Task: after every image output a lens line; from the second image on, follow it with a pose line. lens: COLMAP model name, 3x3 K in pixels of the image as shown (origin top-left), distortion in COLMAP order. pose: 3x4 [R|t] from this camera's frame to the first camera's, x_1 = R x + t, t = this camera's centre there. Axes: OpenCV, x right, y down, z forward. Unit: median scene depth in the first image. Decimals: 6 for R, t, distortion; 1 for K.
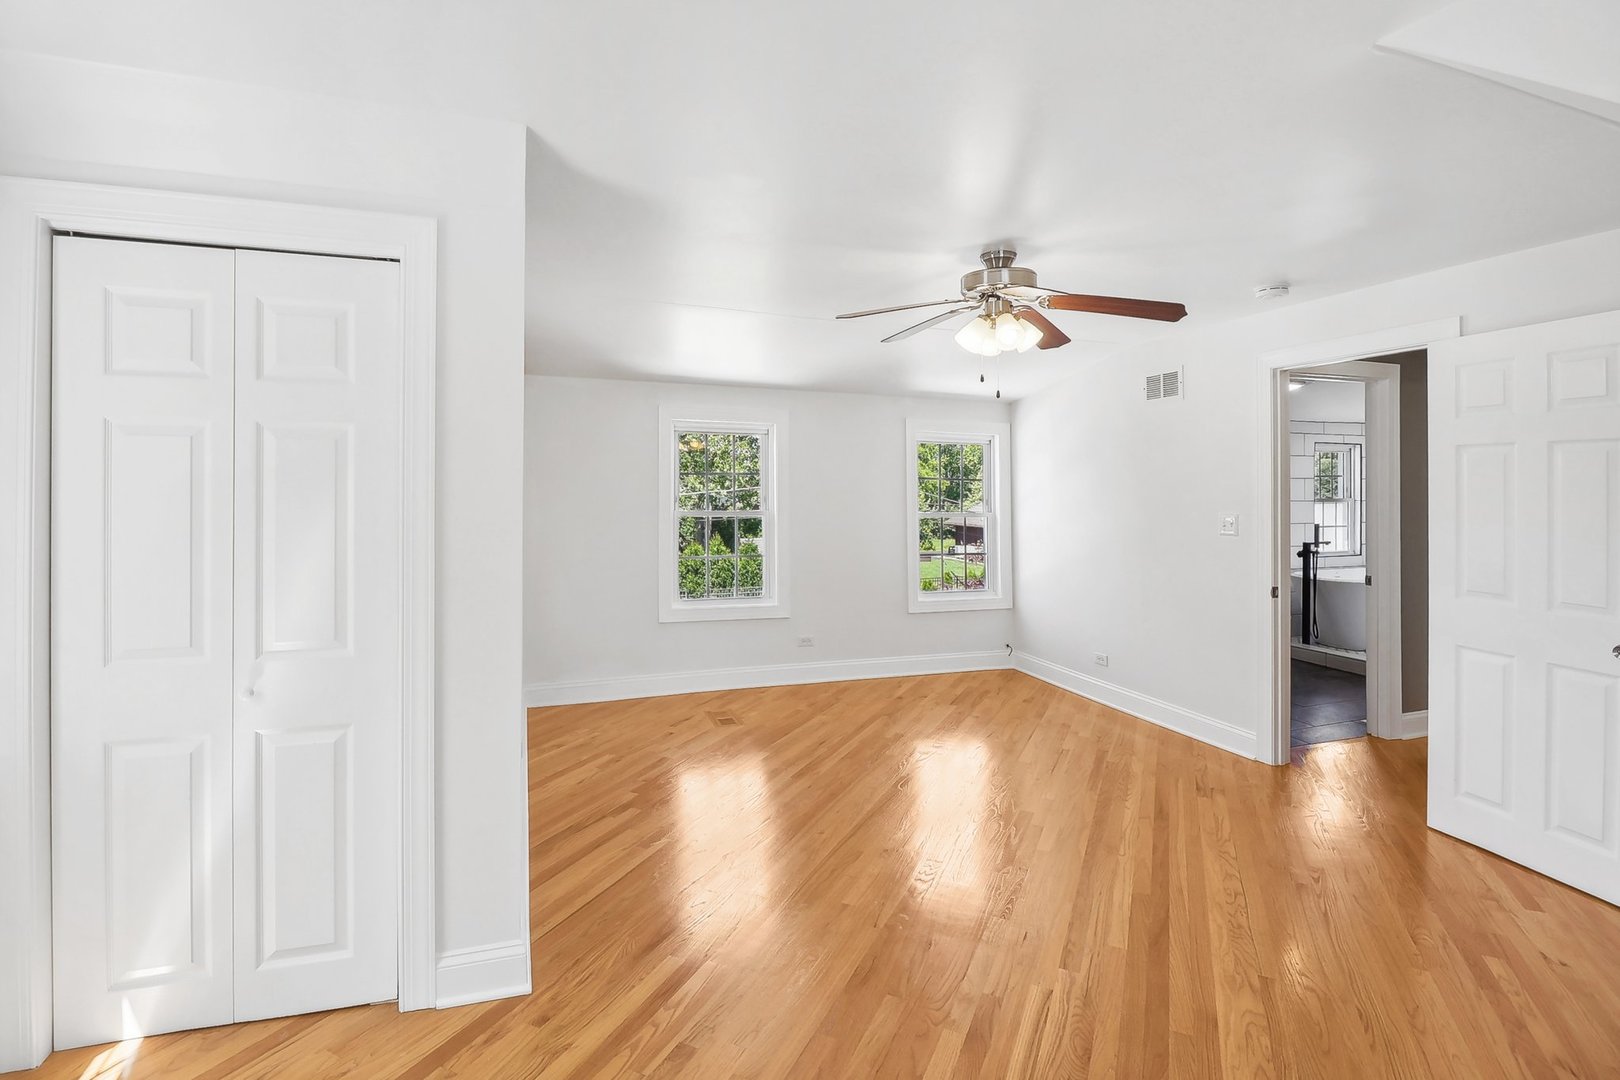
lens RADIAL K [[780.9, 0, 787.4], [0, 780.9, 479.9], [0, 0, 1]] dist [-0.000243, -0.012943]
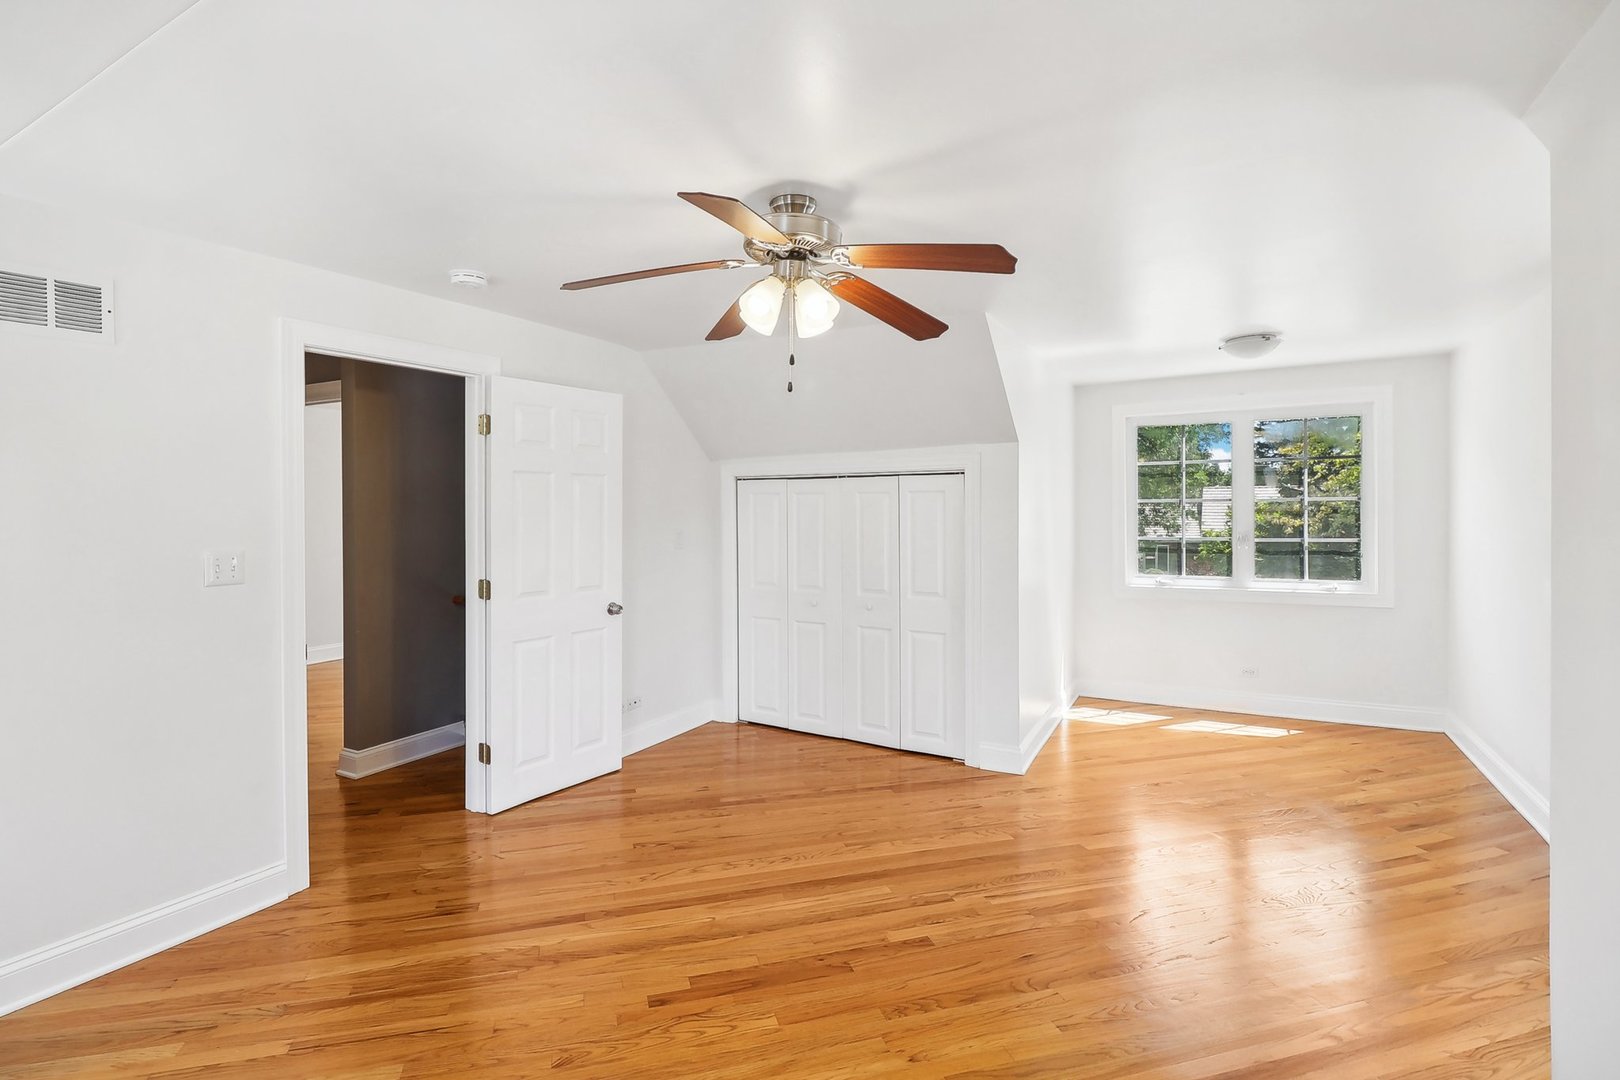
lens RADIAL K [[762.3, 0, 796.2], [0, 762.3, 514.1], [0, 0, 1]] dist [0.001377, -0.012257]
pose [[-0.668765, -0.002768, 0.743469, -0.161932], [0.004668, 0.999958, 0.007921, 0.008575], [-0.743459, 0.008768, -0.668723, 0.881125]]
